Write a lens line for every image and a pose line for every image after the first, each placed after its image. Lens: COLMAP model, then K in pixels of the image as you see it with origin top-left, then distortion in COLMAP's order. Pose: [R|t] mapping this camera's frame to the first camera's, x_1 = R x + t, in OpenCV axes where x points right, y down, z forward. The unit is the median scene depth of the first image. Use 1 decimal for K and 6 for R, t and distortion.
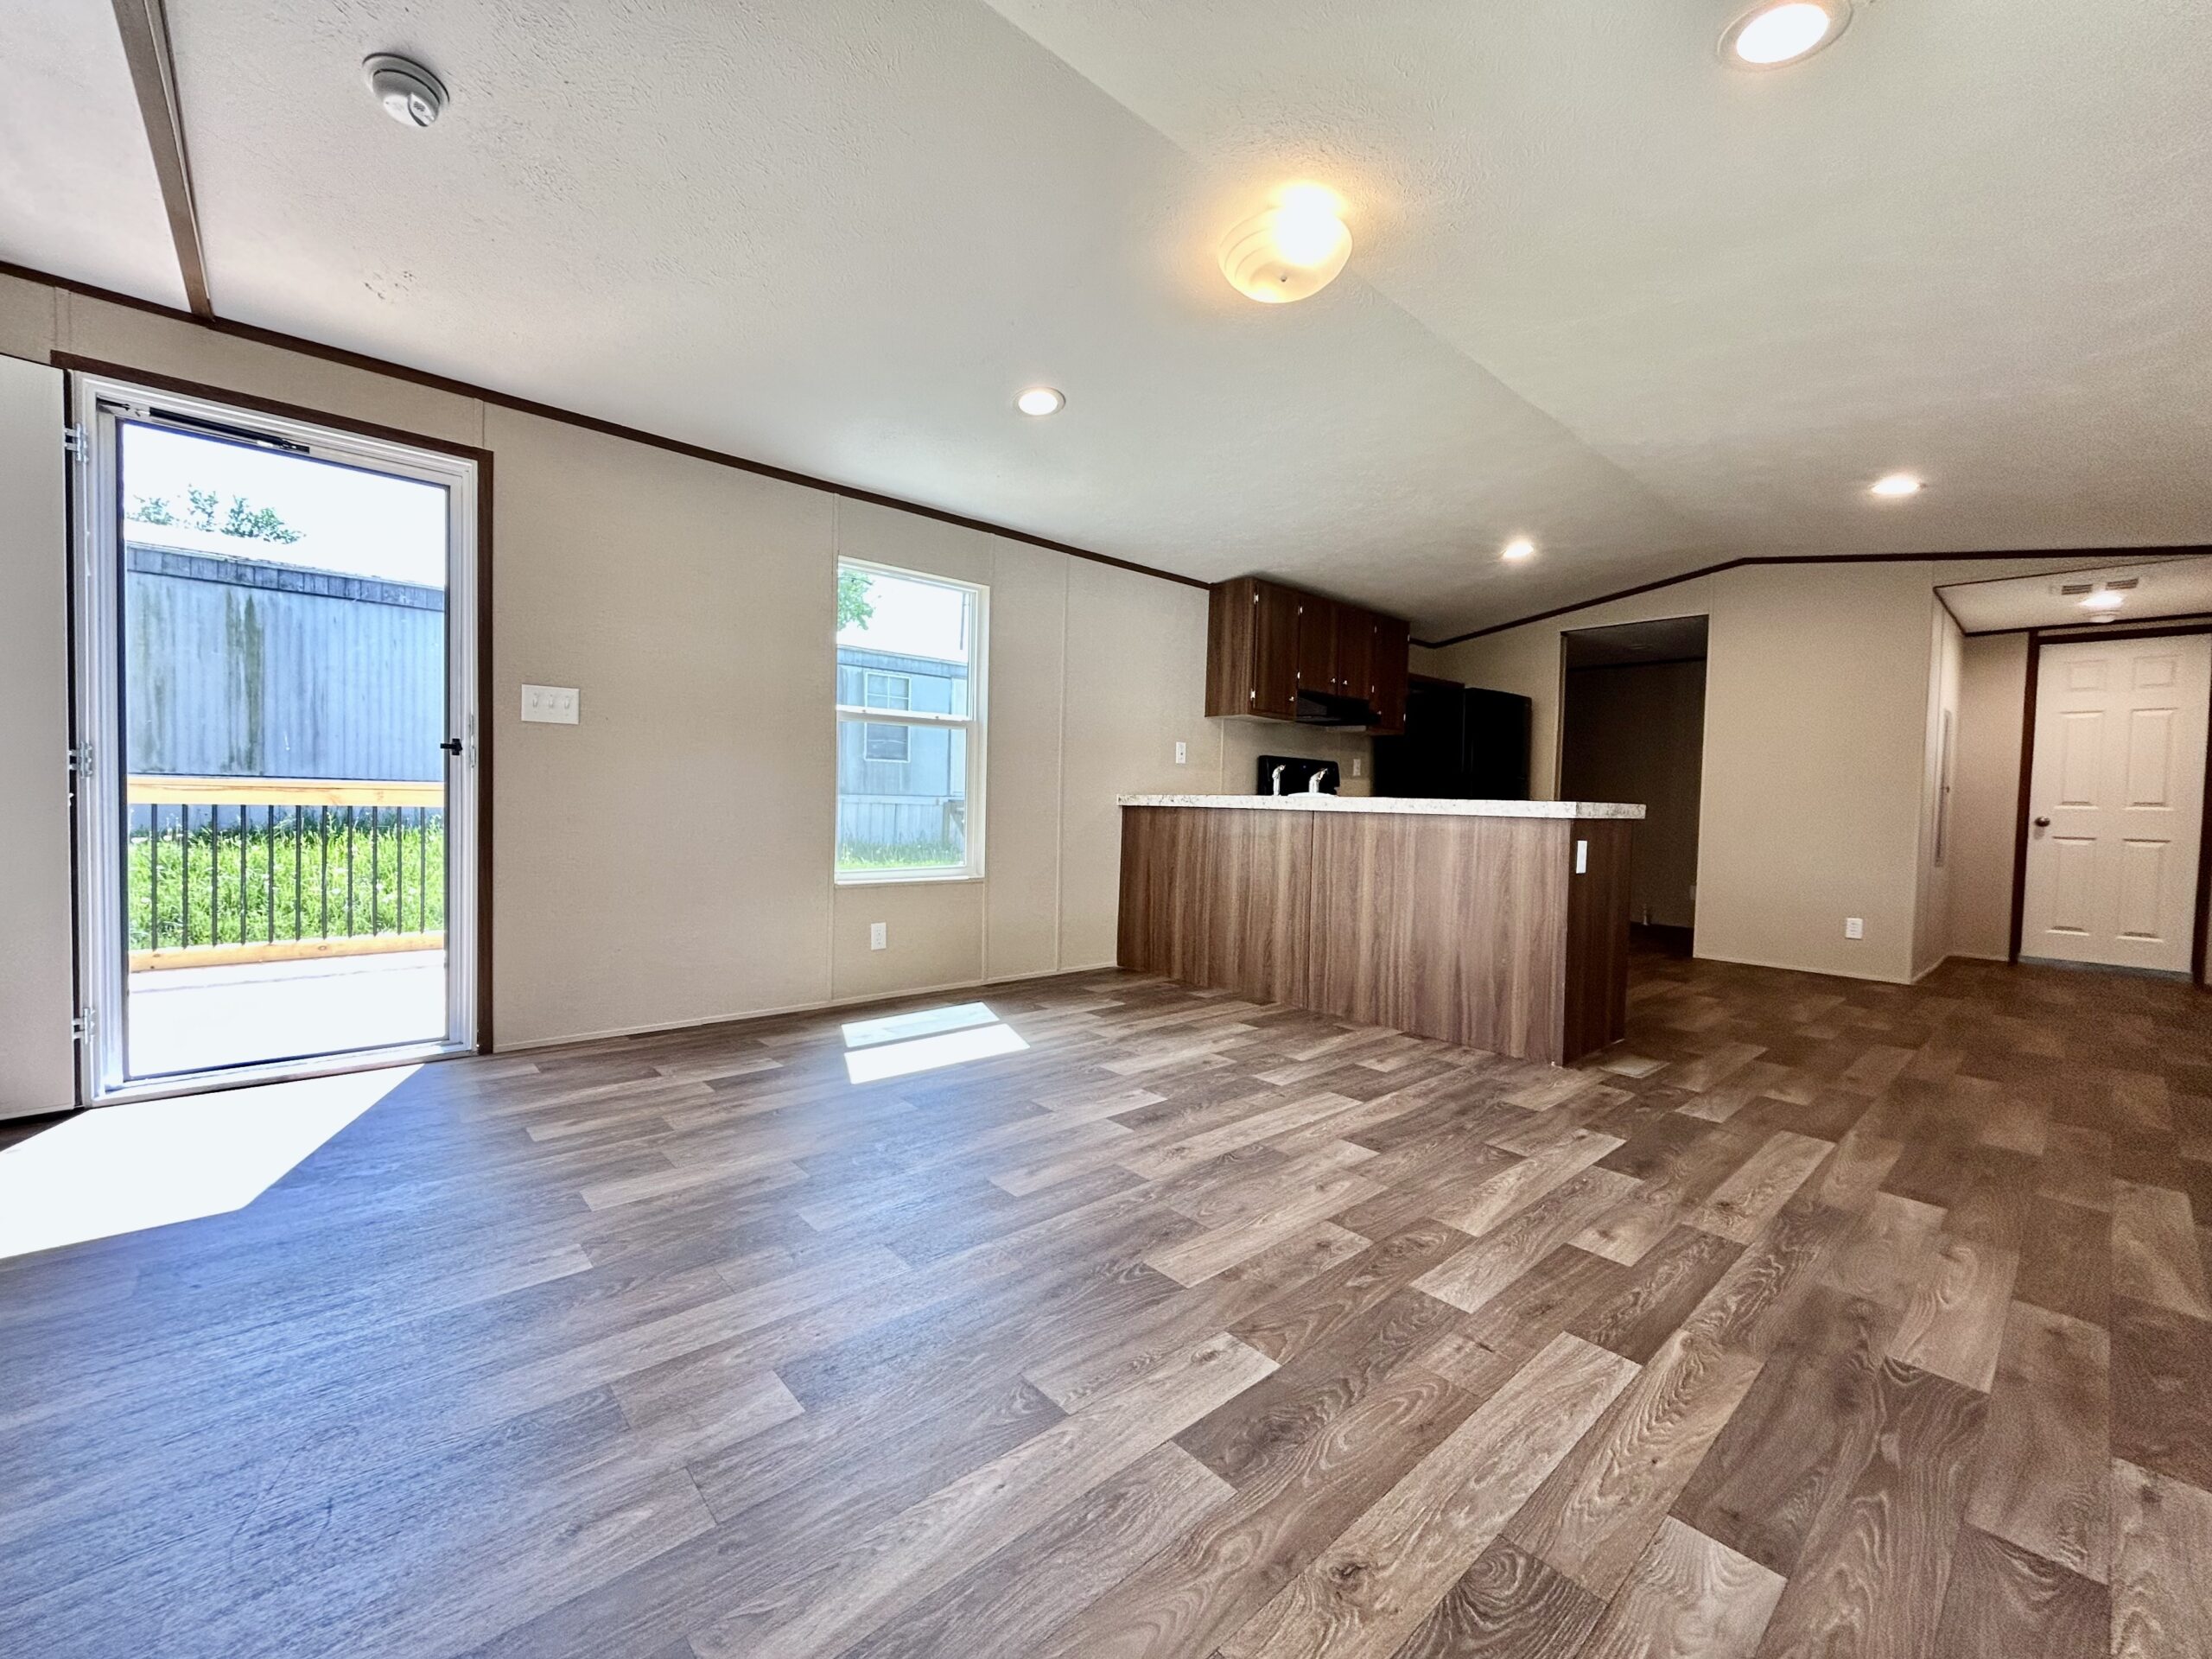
lens RADIAL K [[893.3, 0, 1105.4], [0, 893.3, 833.3], [0, 0, 1]] dist [-0.000011, 0.000585]
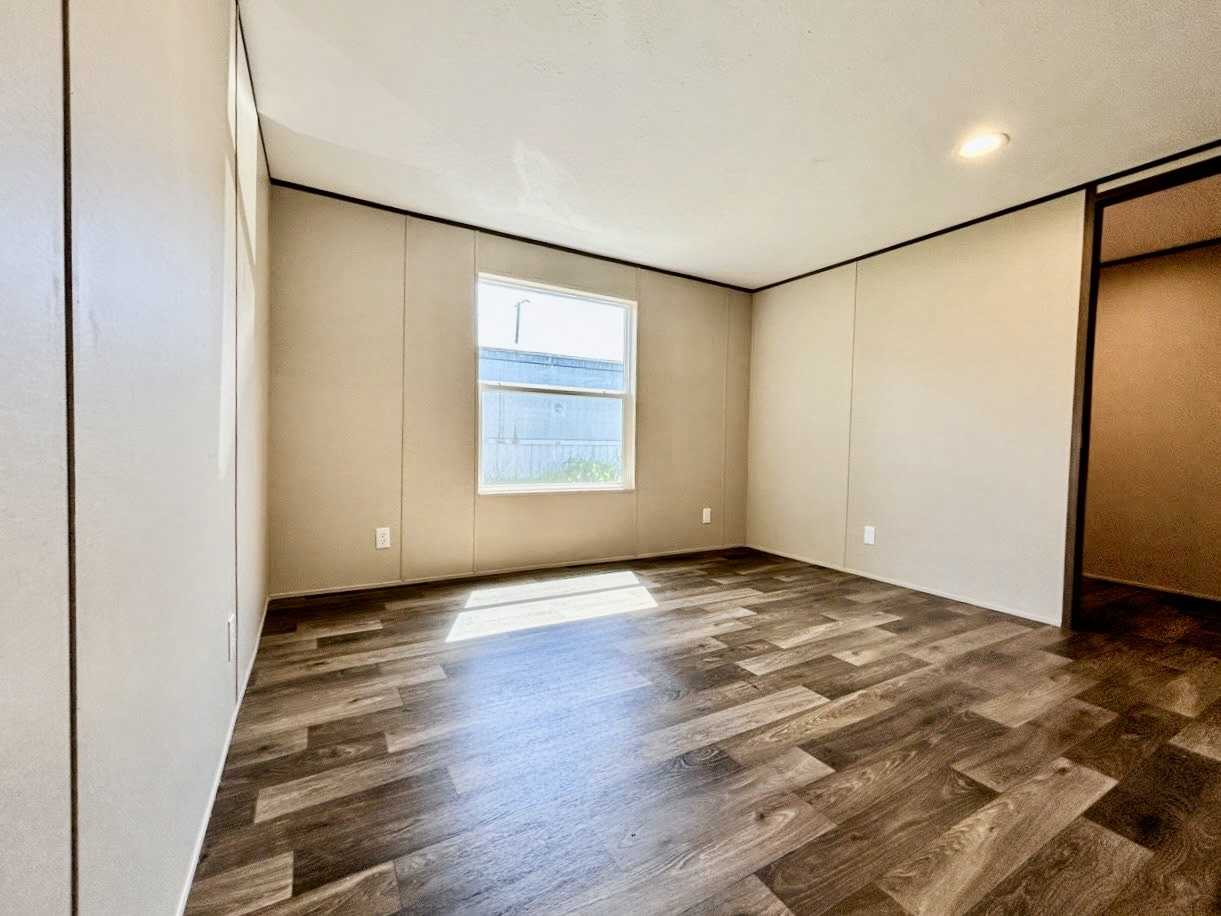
lens RADIAL K [[520.2, 0, 619.6], [0, 520.2, 449.9], [0, 0, 1]] dist [0.014297, 0.001671]
pose [[0.984267, 0.002352, -0.176673, 0.144206], [-0.007183, 0.999617, -0.026714, 0.010952], [0.176543, 0.027563, 0.983907, 0.306122]]
